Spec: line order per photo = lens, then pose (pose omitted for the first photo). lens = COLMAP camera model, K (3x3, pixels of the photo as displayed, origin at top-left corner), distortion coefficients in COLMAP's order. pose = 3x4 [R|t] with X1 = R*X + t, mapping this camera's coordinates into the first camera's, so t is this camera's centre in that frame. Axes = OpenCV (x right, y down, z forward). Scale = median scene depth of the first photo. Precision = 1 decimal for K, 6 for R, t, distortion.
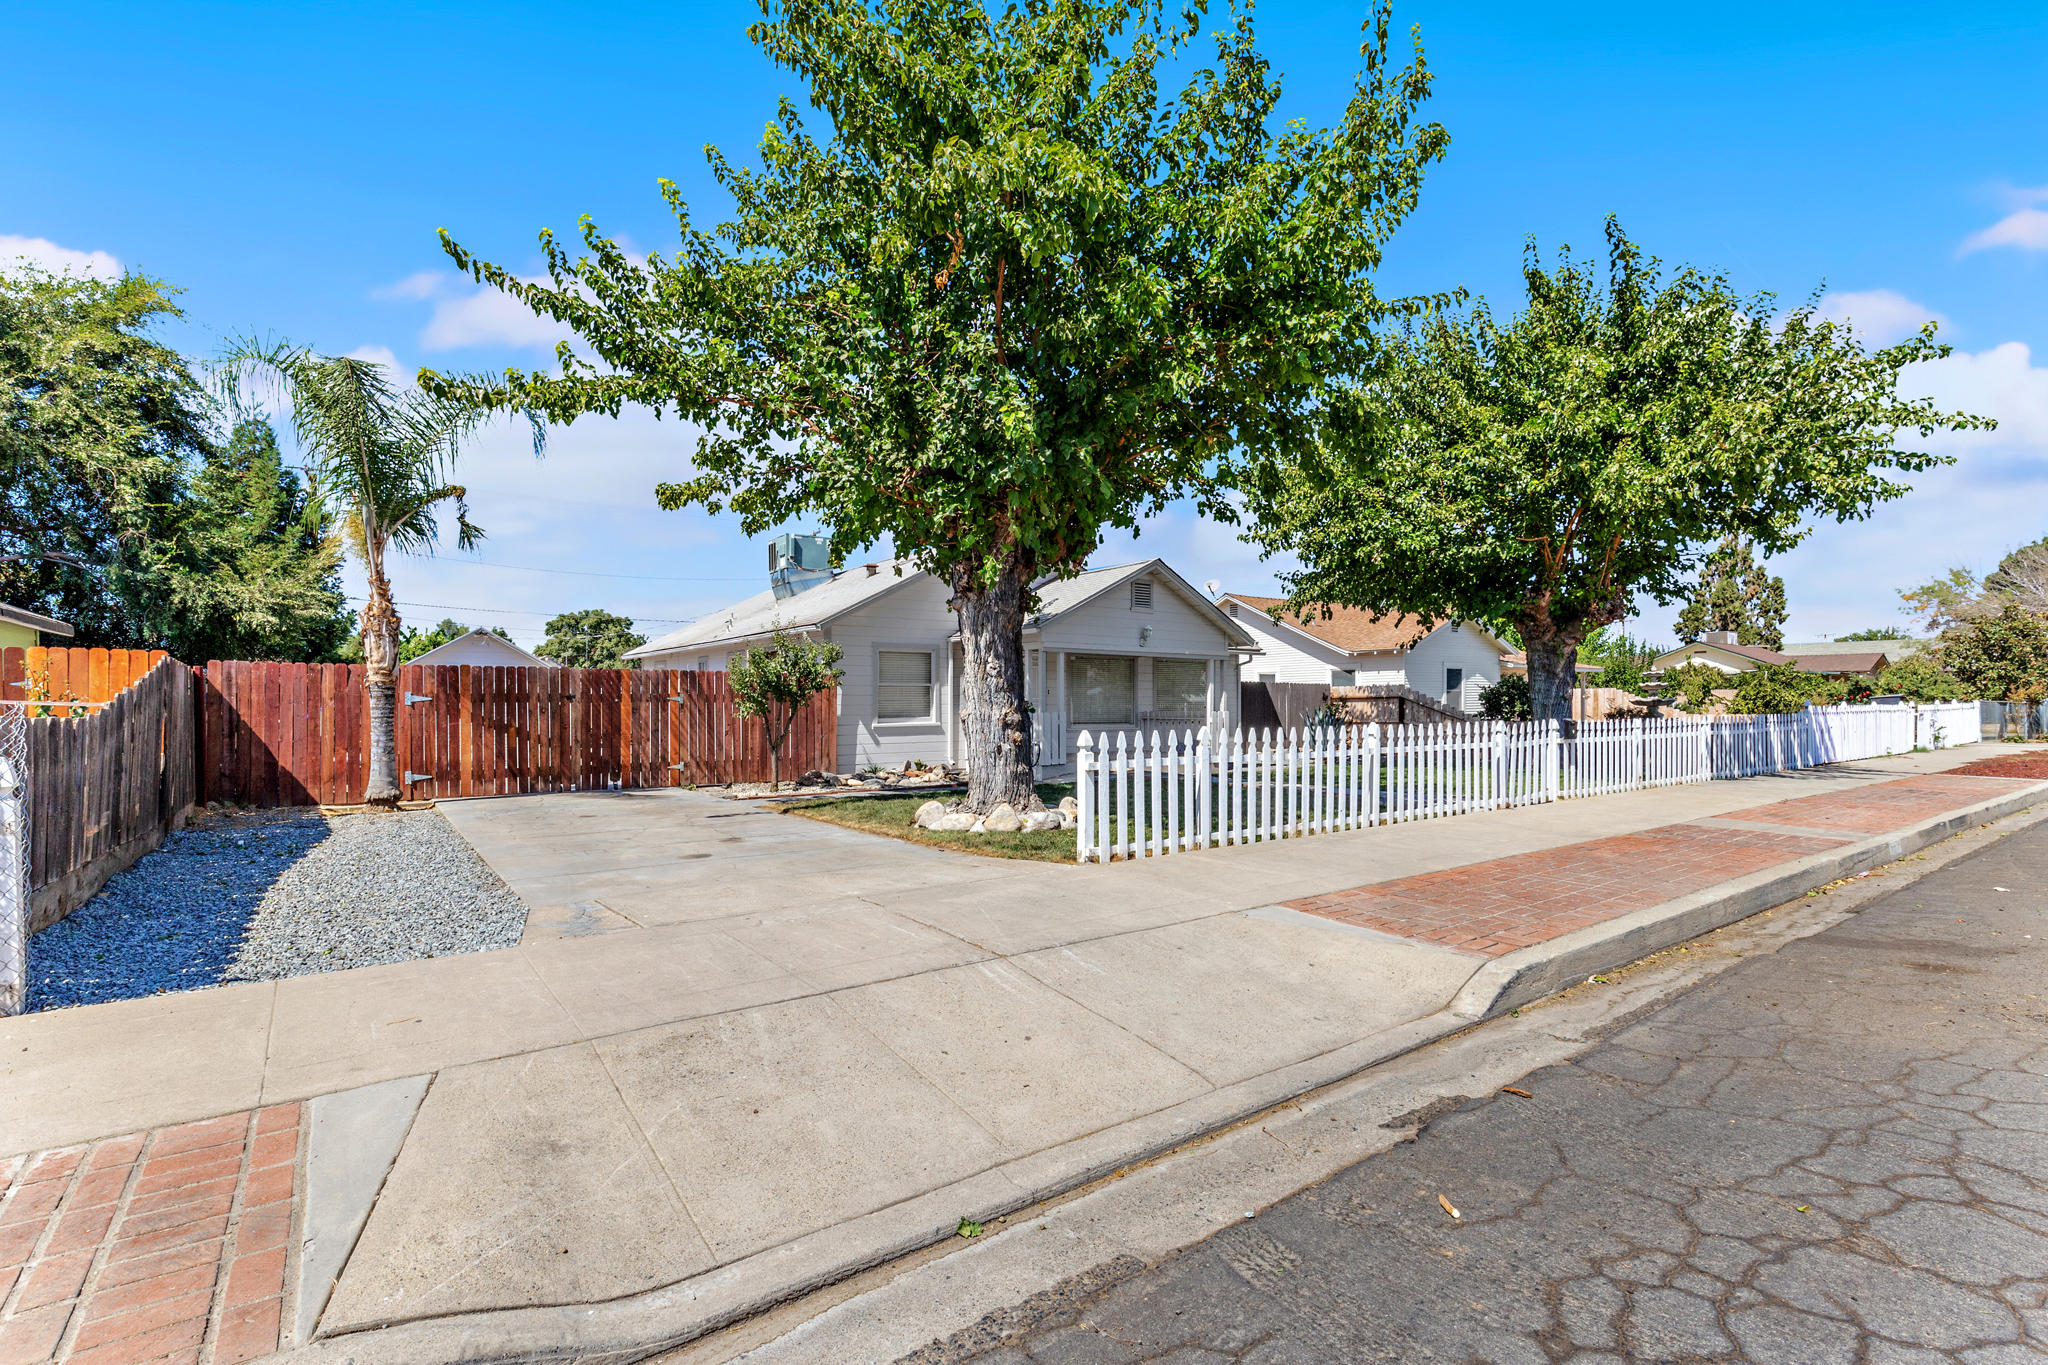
lens RADIAL K [[946.1, 0, 1025.3], [0, 946.1, 687.7], [0, 0, 1]] dist [-0.002006, -0.000203]
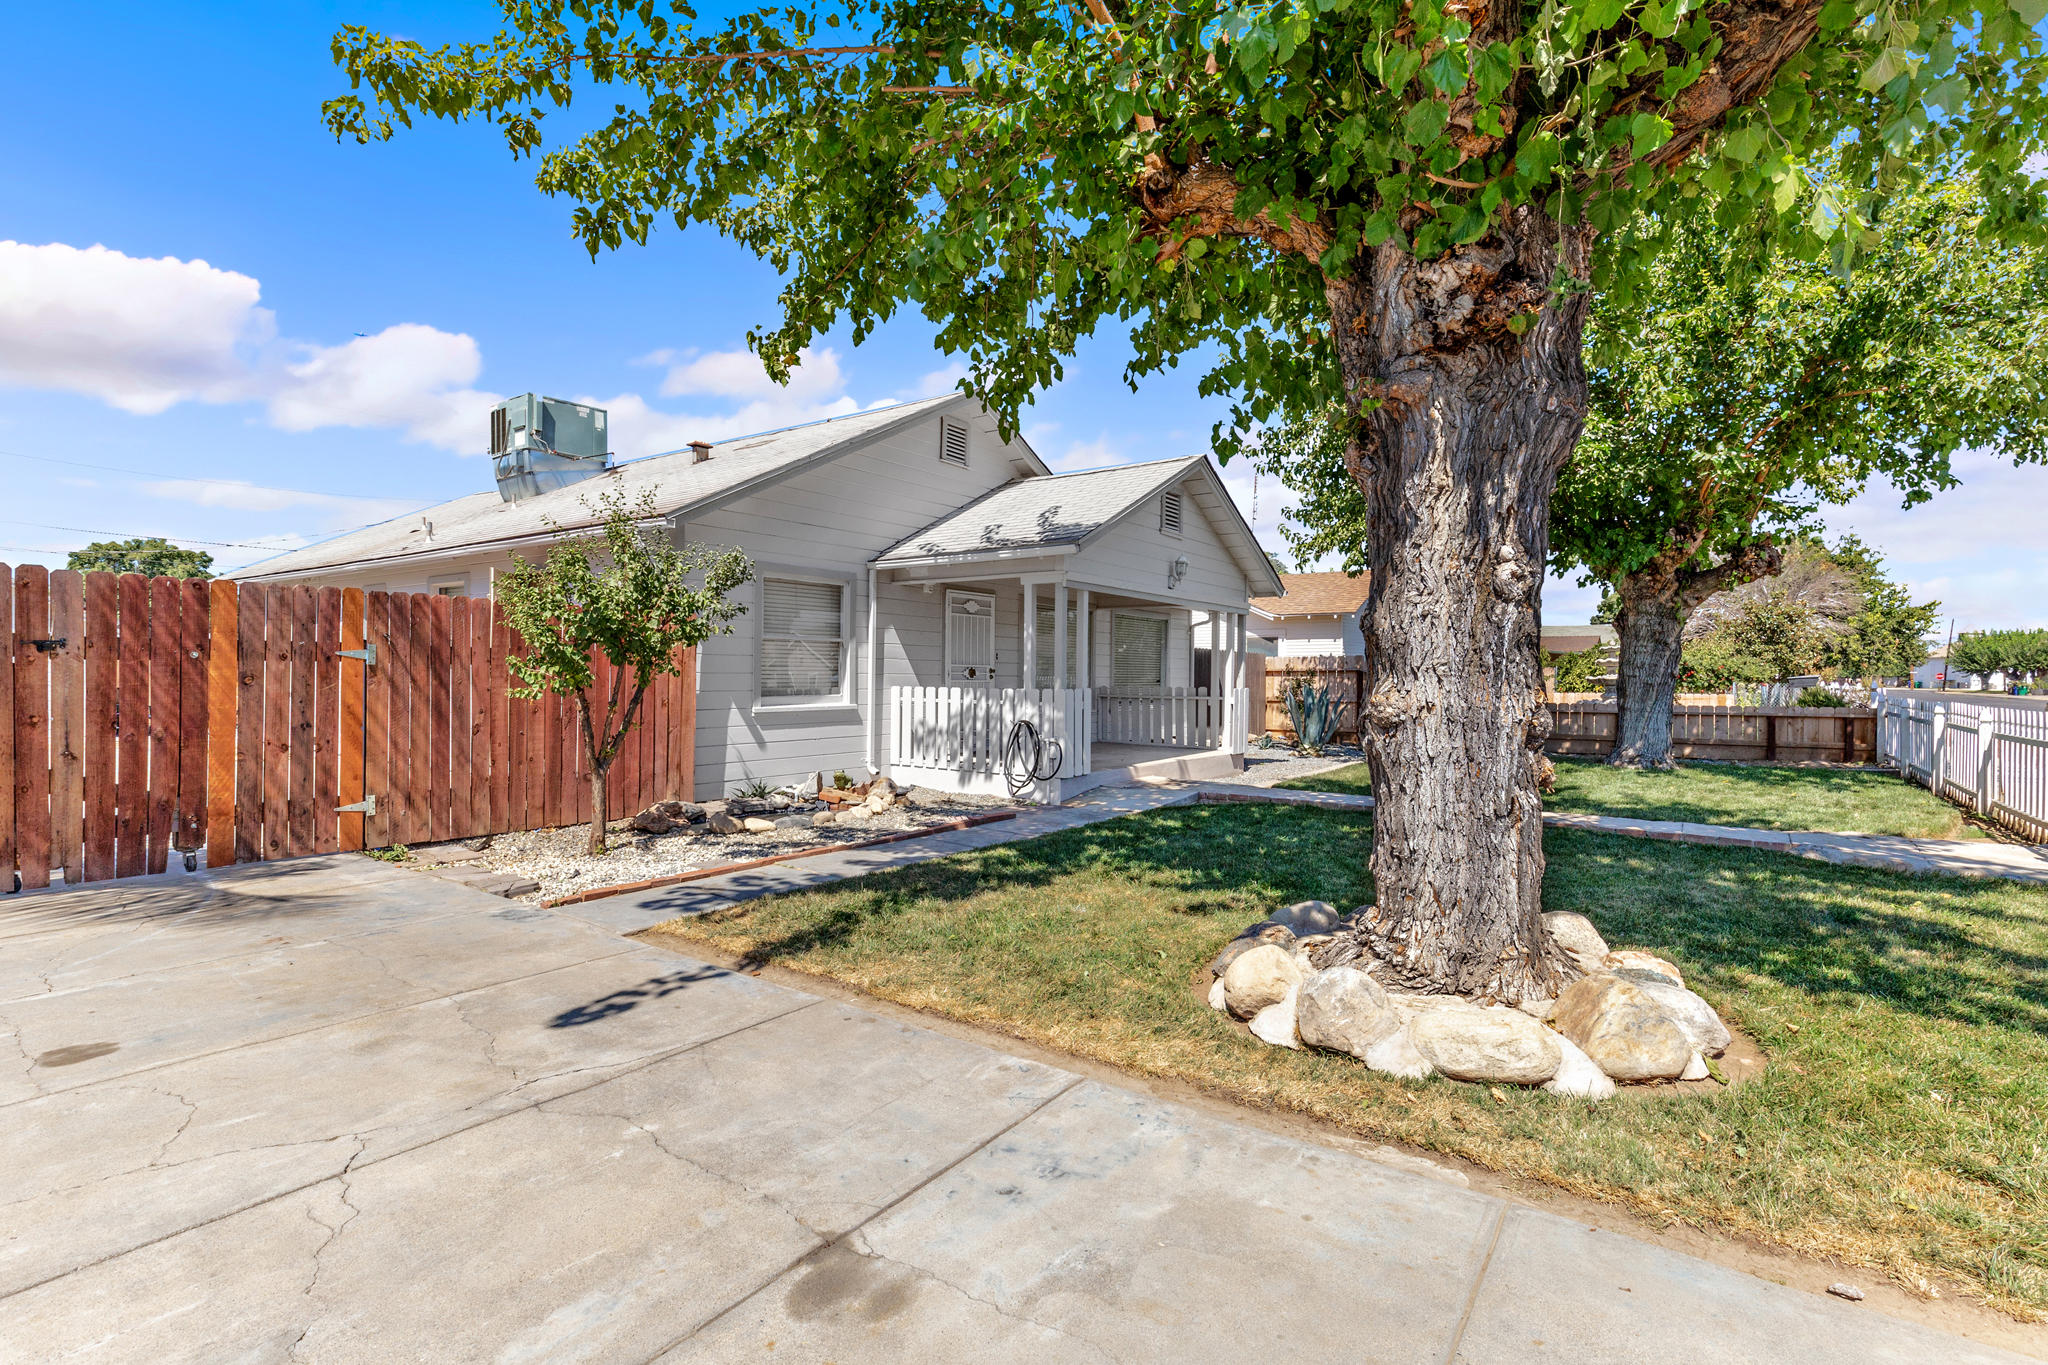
lens RADIAL K [[946.1, 0, 1022.0], [0, 946.1, 673.4], [0, 0, 1]] dist [-0.002006, -0.000203]
pose [[0.950133, 0.012377, 0.311599, -0.206300], [-0.017322, 0.999764, 0.013107, 0.009077], [-0.311363, -0.017851, 0.950123, 0.470492]]
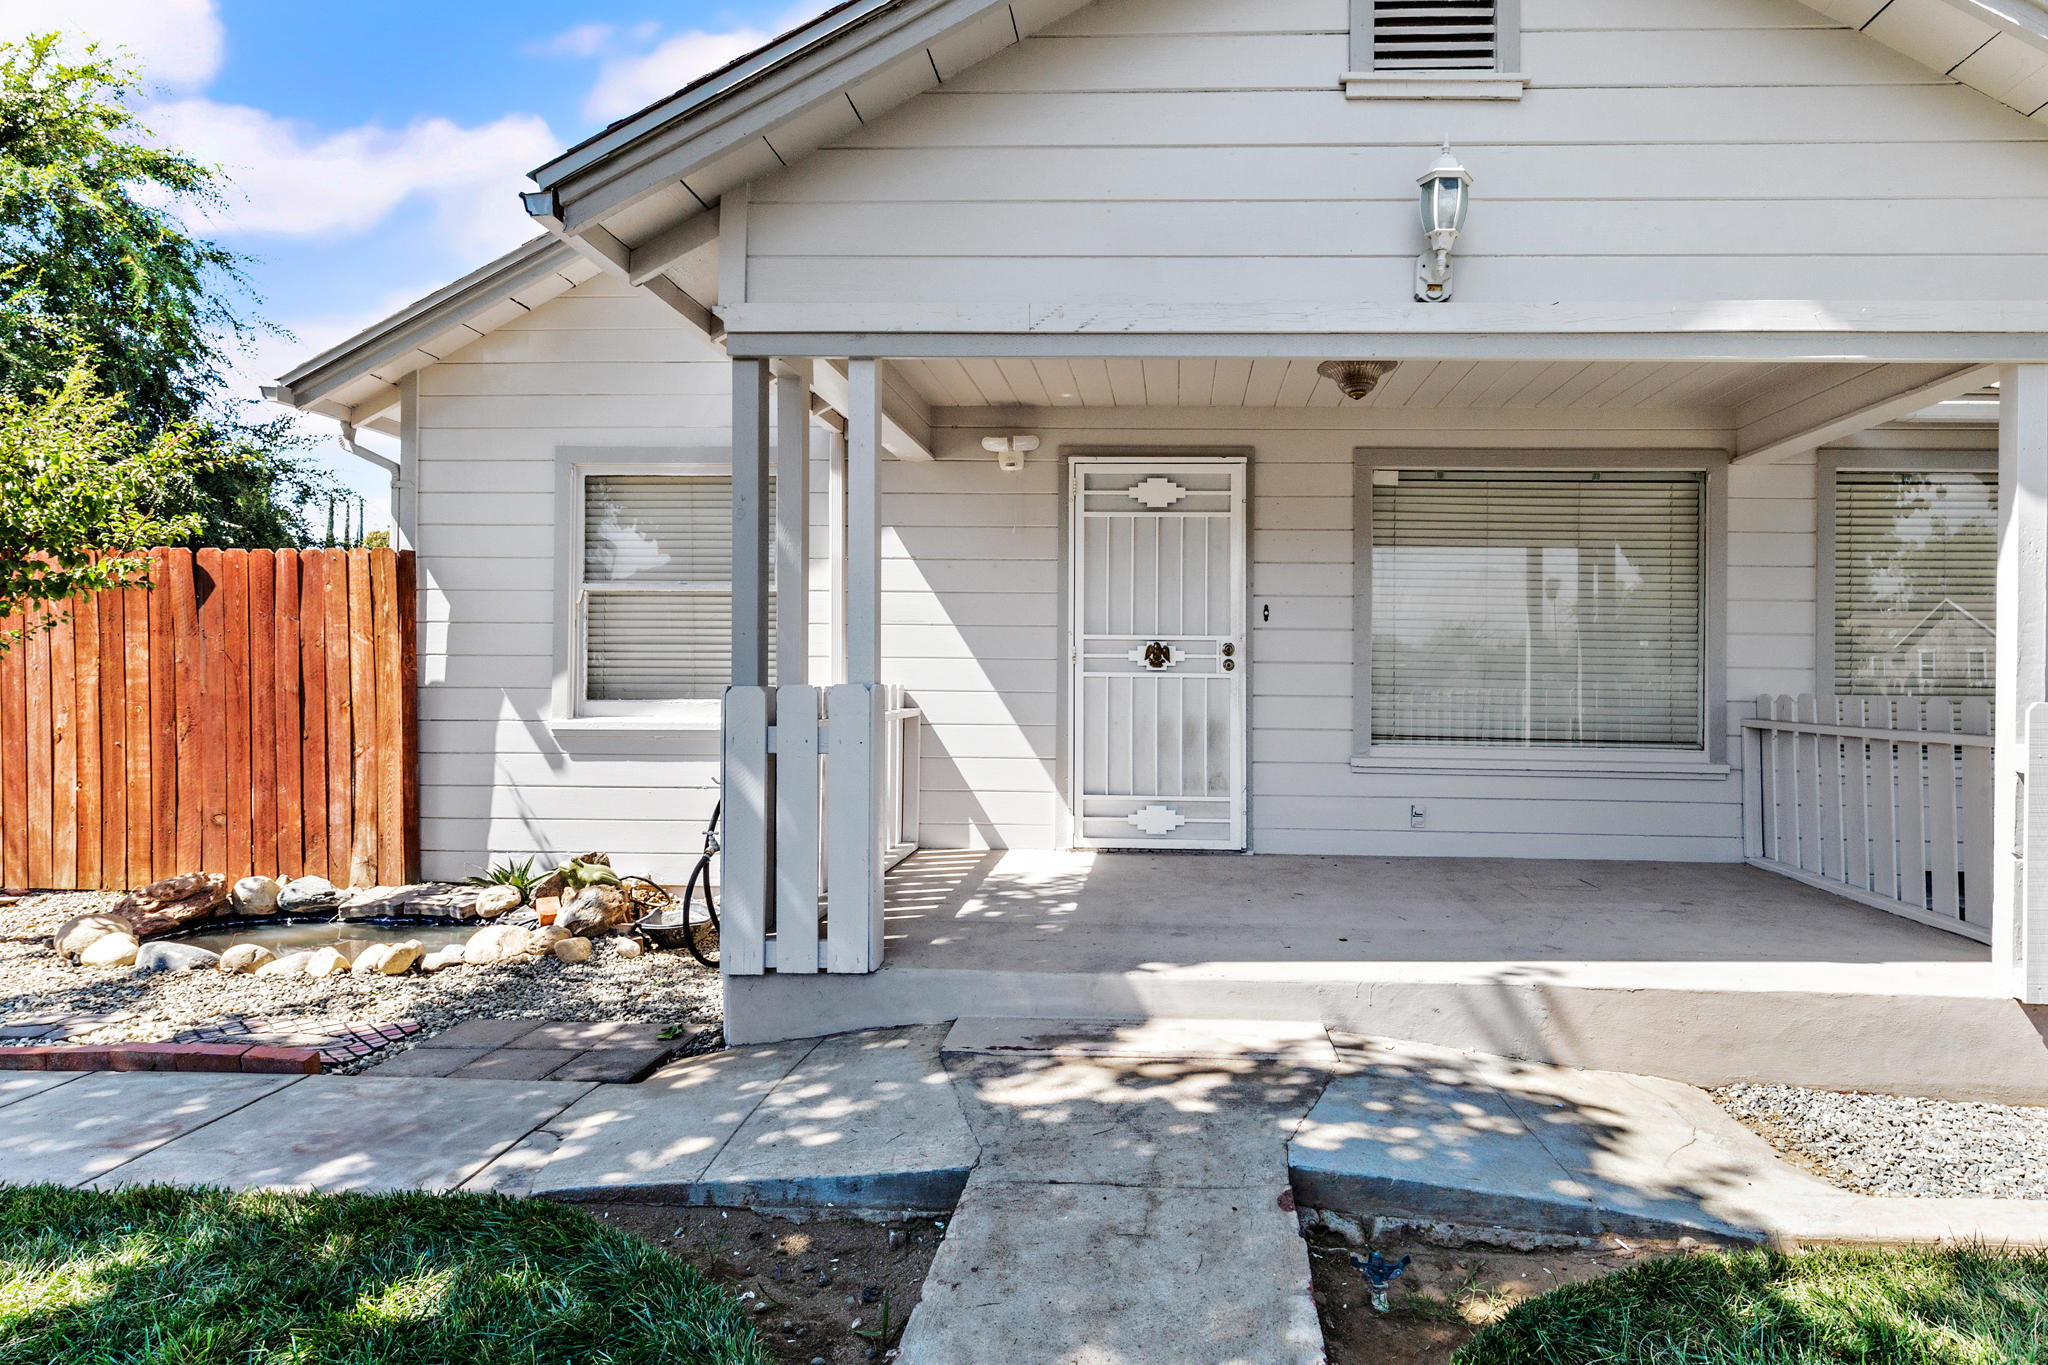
lens RADIAL K [[946.1, 0, 1024.1], [0, 946.1, 678.6], [0, 0, 1]] dist [-0.002006, -0.000203]
pose [[0.796672, 0.010570, -0.604319, 0.158493], [-0.001115, 0.999871, 0.016020, 0.022474], [0.604411, -0.012089, 0.796581, 0.951507]]
